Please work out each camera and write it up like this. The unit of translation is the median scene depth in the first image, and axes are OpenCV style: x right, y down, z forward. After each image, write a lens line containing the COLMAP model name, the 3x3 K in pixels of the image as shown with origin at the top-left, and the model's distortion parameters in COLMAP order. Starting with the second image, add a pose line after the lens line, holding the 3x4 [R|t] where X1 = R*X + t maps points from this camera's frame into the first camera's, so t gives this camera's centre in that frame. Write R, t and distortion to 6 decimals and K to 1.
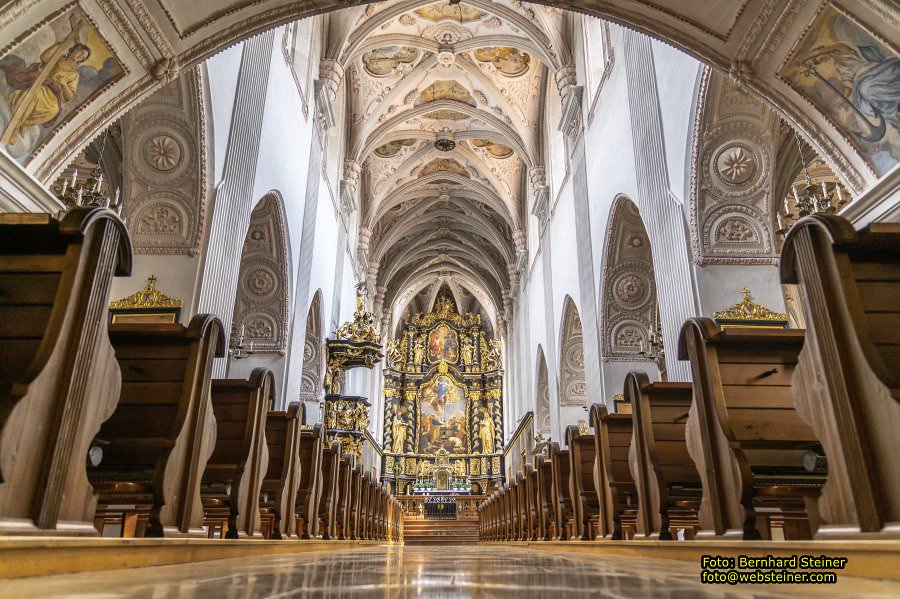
lens RADIAL K [[608.7, 0, 448.0], [0, 608.7, 309.1], [0, 0, 1]] dist [0.006703, -0.001237]
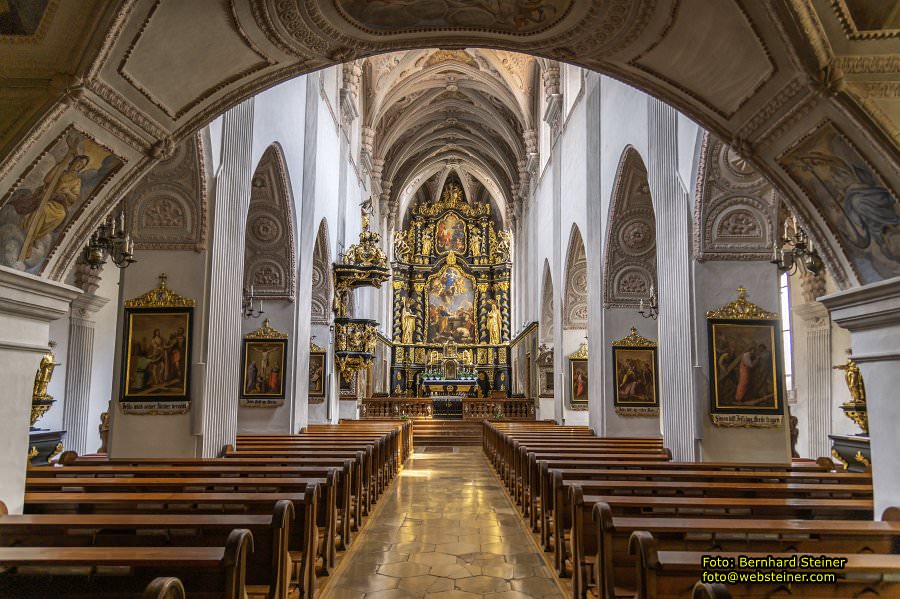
lens RADIAL K [[622.5, 0, 447.8], [0, 622.5, 312.9], [0, 0, 1]] dist [0.015619, -0.005166]
pose [[0.999855, 0.001950, -0.016930, 0.013938], [0.002112, 0.971593, 0.236648, -0.219053], [0.016911, -0.236649, 0.971448, -0.029995]]
